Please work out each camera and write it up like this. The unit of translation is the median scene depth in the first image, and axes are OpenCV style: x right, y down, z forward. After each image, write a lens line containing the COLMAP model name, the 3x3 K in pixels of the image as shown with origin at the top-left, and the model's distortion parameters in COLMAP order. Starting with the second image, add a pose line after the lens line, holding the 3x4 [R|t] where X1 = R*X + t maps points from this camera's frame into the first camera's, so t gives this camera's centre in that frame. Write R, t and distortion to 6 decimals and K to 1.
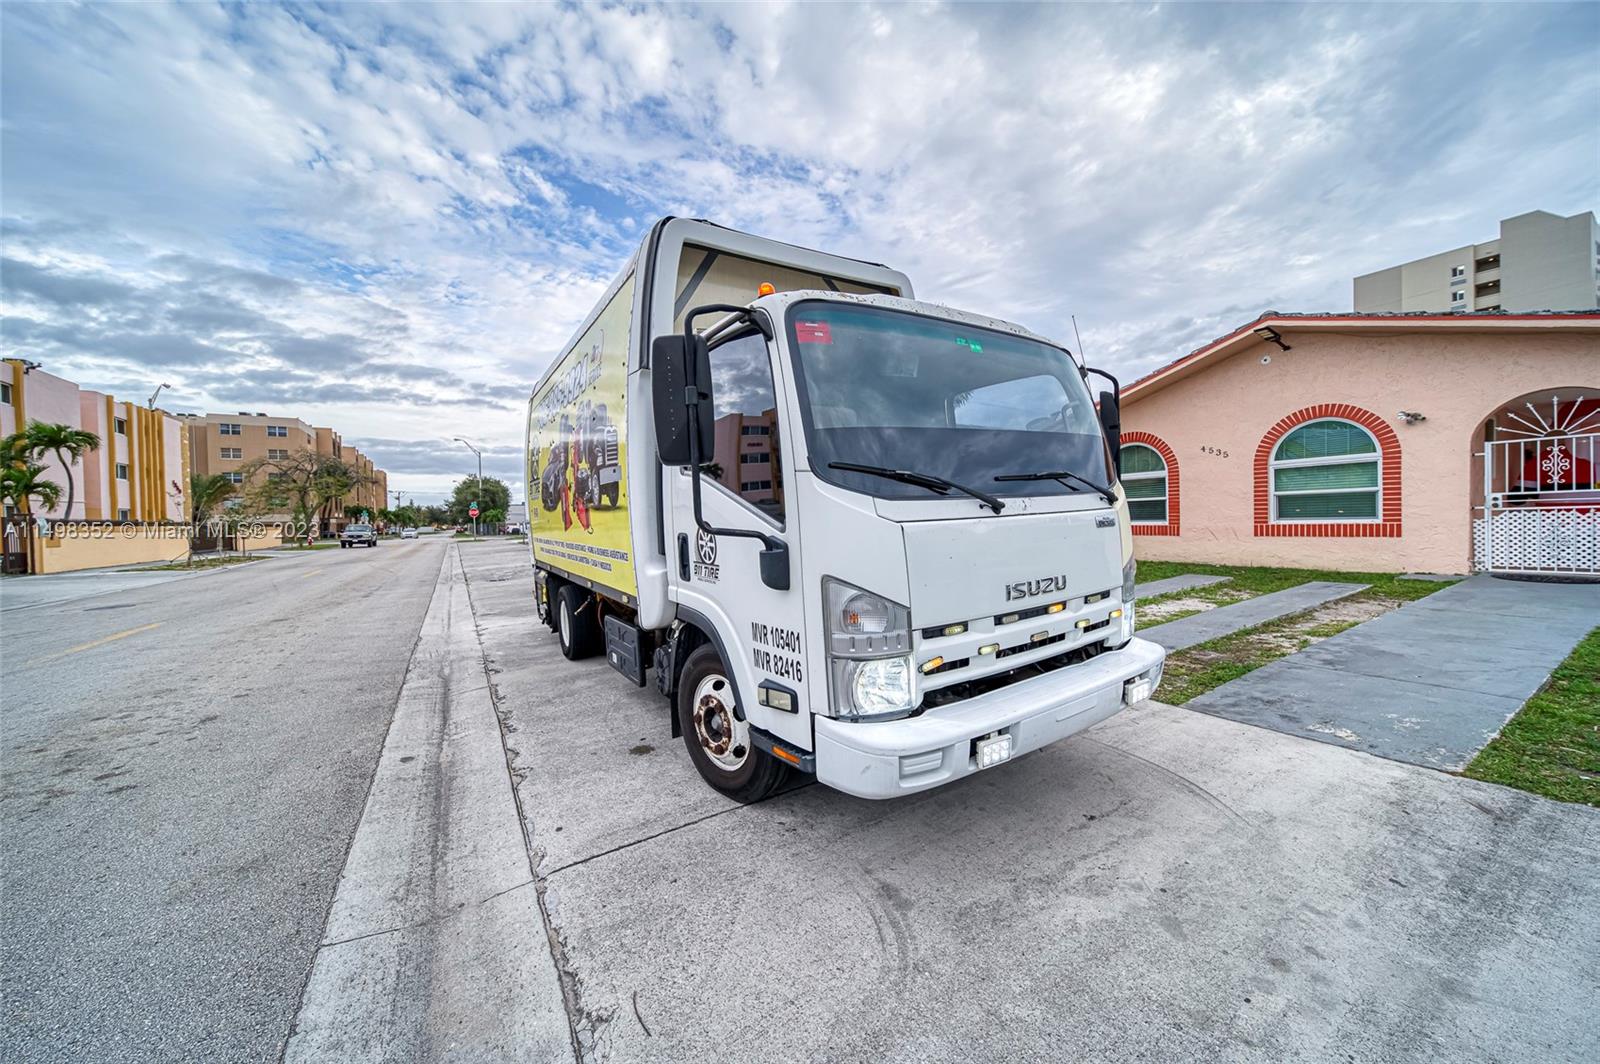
lens RADIAL K [[561.7, 0, 789.8], [0, 561.7, 512.8], [0, 0, 1]] dist [-0.000966, -0.000191]
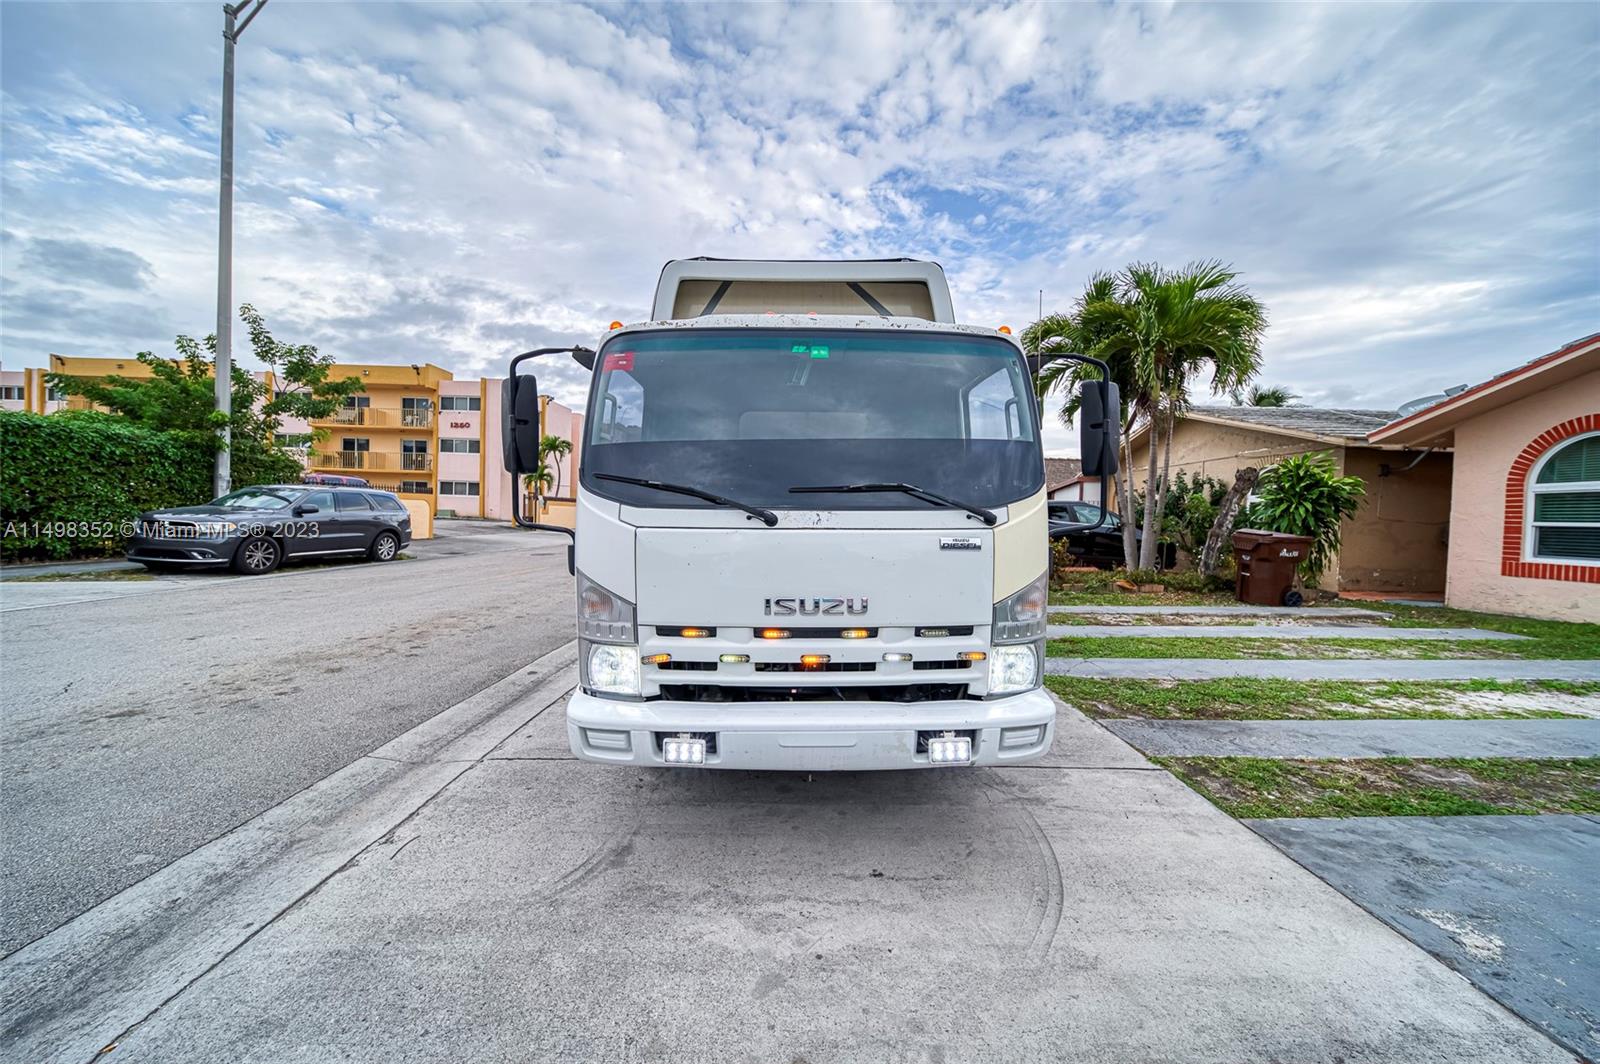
lens RADIAL K [[559.2, 0, 803.3], [0, 559.2, 511.5], [0, 0, 1]] dist [-0.000036, -0.000413]
pose [[0.855776, 0.048326, -0.515084, 0.901641], [-0.046940, 0.998774, 0.015719, -0.040879], [0.515213, 0.010726, 0.856995, 0.182216]]
